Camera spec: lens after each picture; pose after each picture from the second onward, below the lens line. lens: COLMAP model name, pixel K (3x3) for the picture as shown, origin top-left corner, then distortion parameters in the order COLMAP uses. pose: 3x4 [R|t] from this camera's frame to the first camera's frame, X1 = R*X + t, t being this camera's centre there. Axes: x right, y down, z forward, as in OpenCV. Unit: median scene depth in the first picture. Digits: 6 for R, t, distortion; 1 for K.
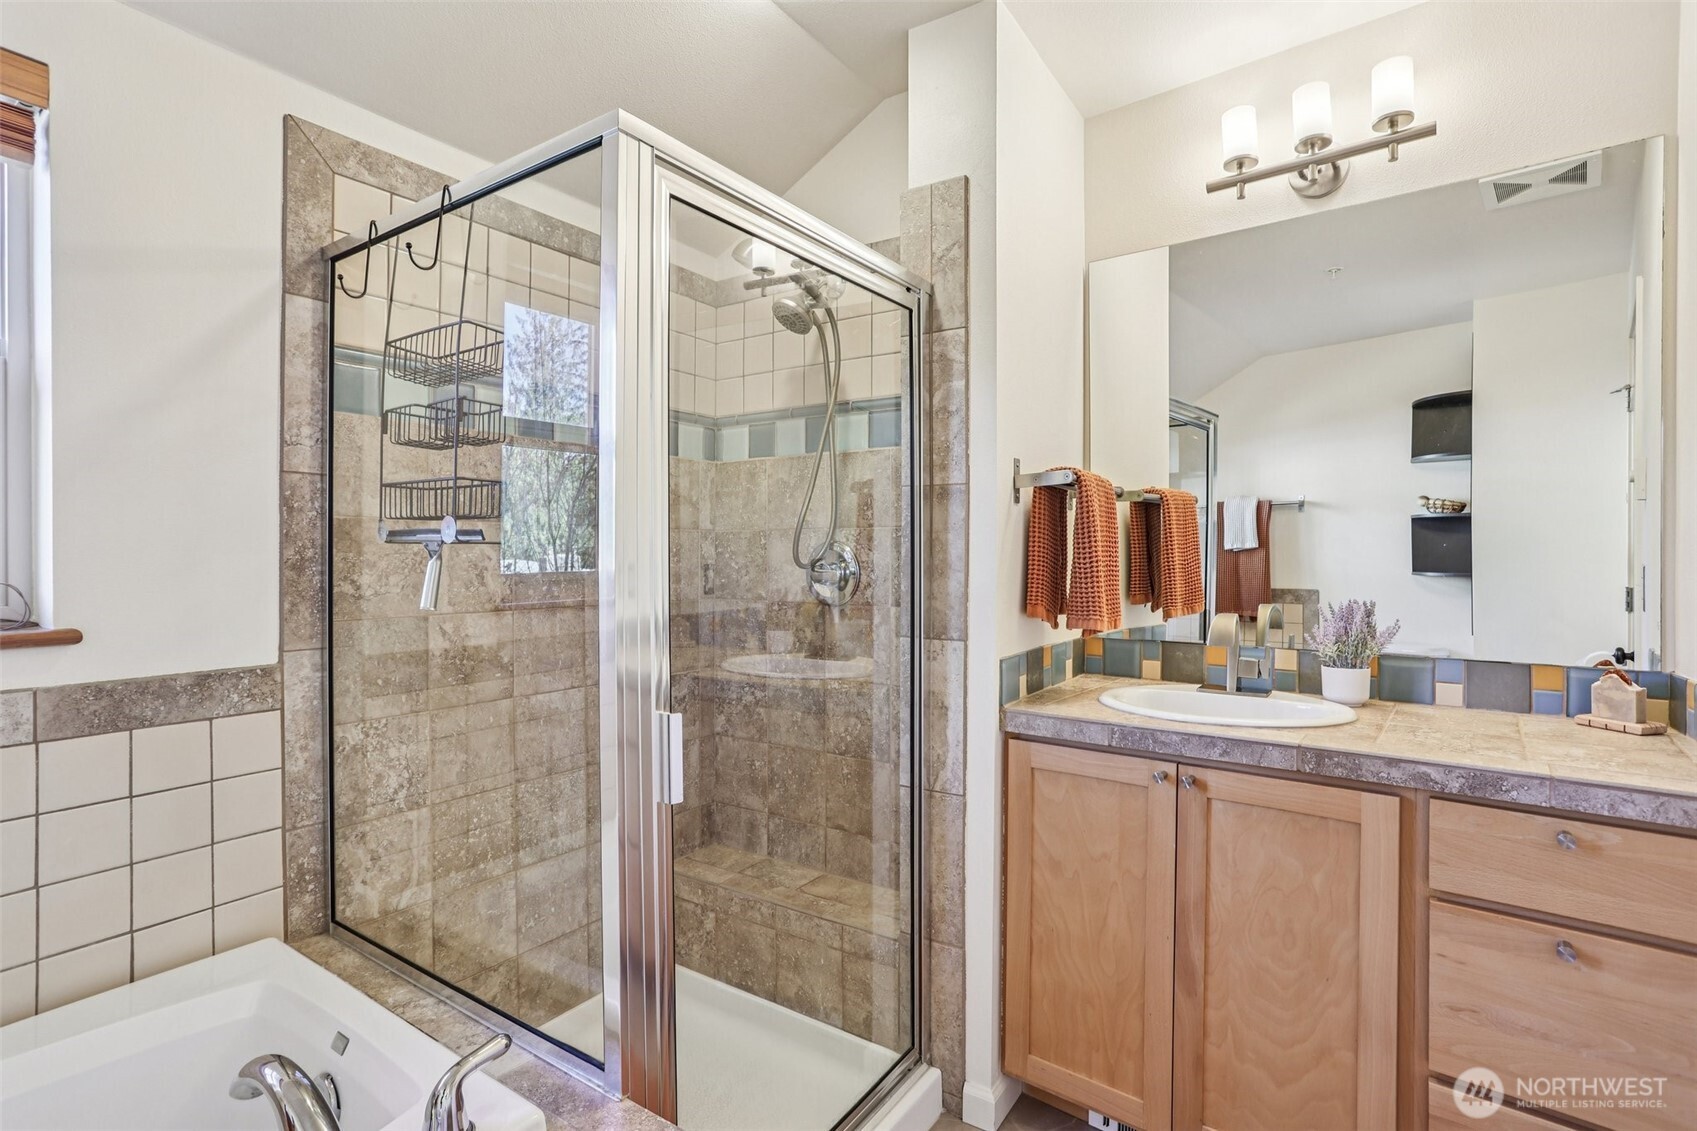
lens RADIAL K [[818.0, 0, 853.7], [0, 818.0, 562.1], [0, 0, 1]] dist [-0.062207, 0.028130]
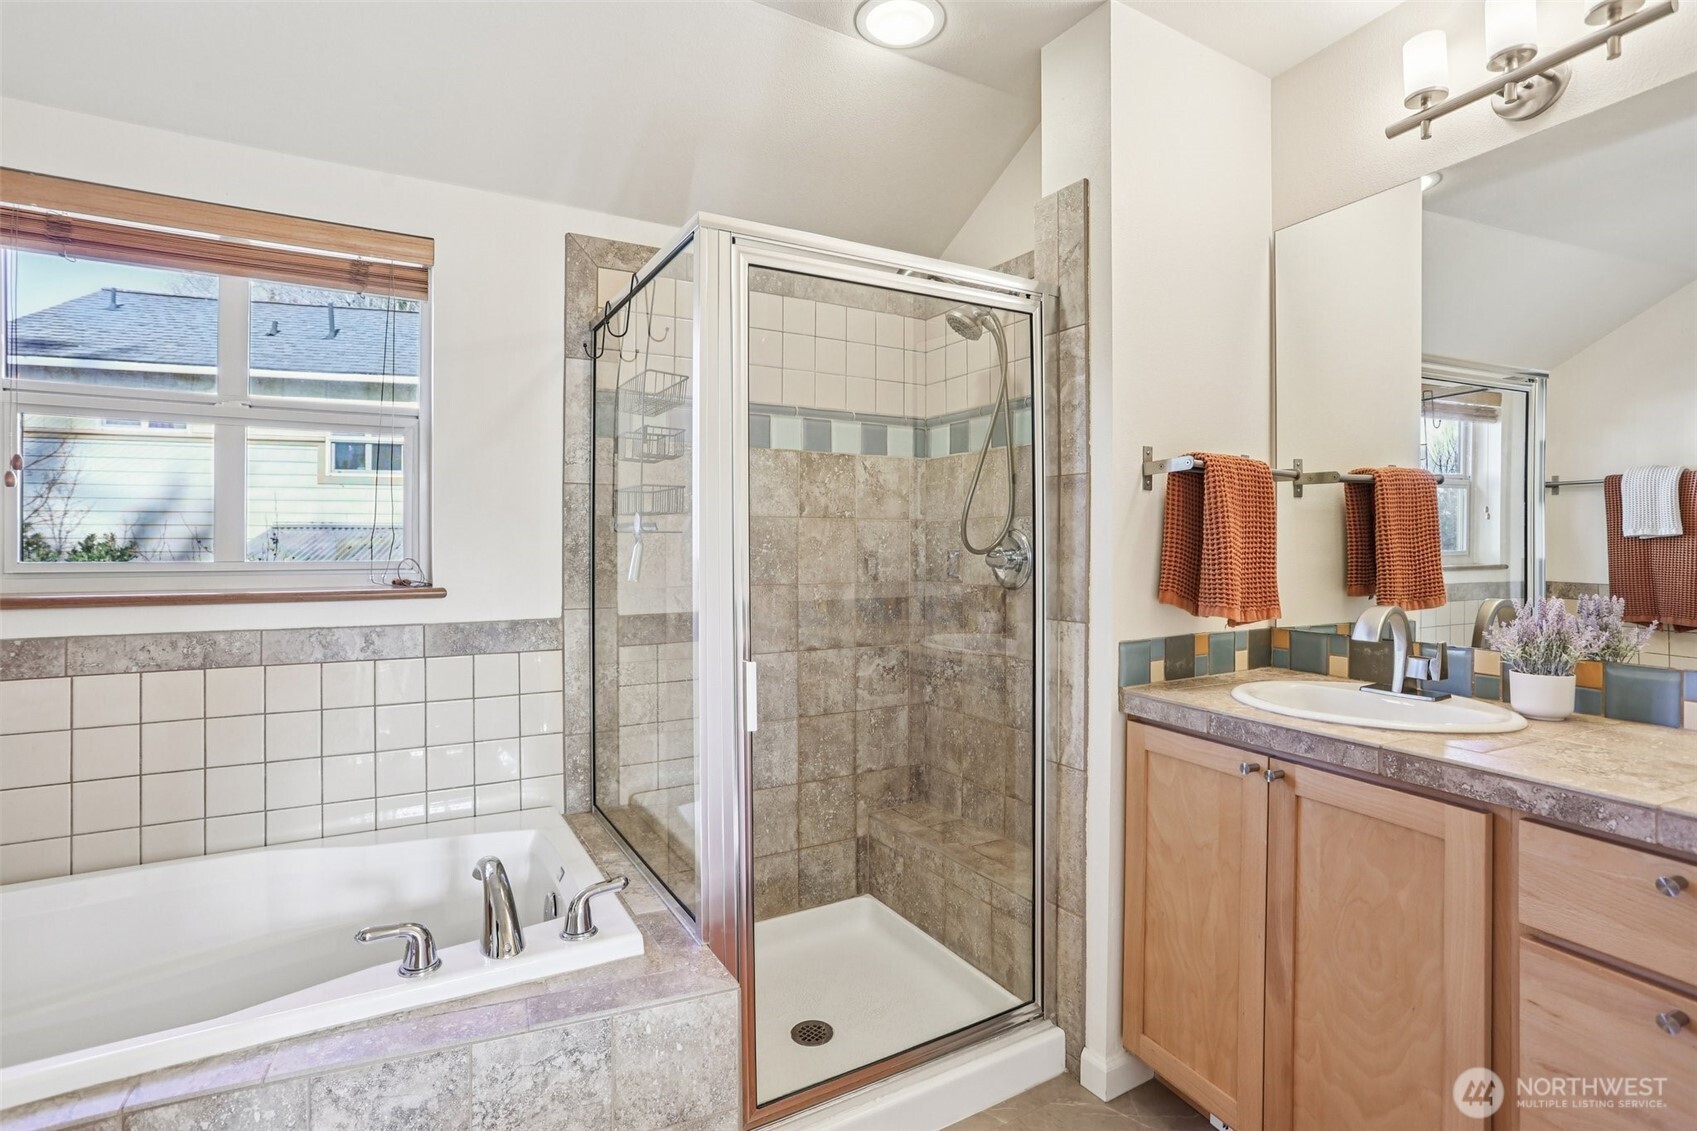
lens RADIAL K [[817.8, 0, 845.0], [0, 817.8, 550.9], [0, 0, 1]] dist [-0.061313, 0.027877]
pose [[0.899699, 0.003839, -0.436494, 0.316520], [-0.003949, 0.999992, 0.000654, 0.004058], [0.436493, 0.001135, 0.899707, -0.074497]]
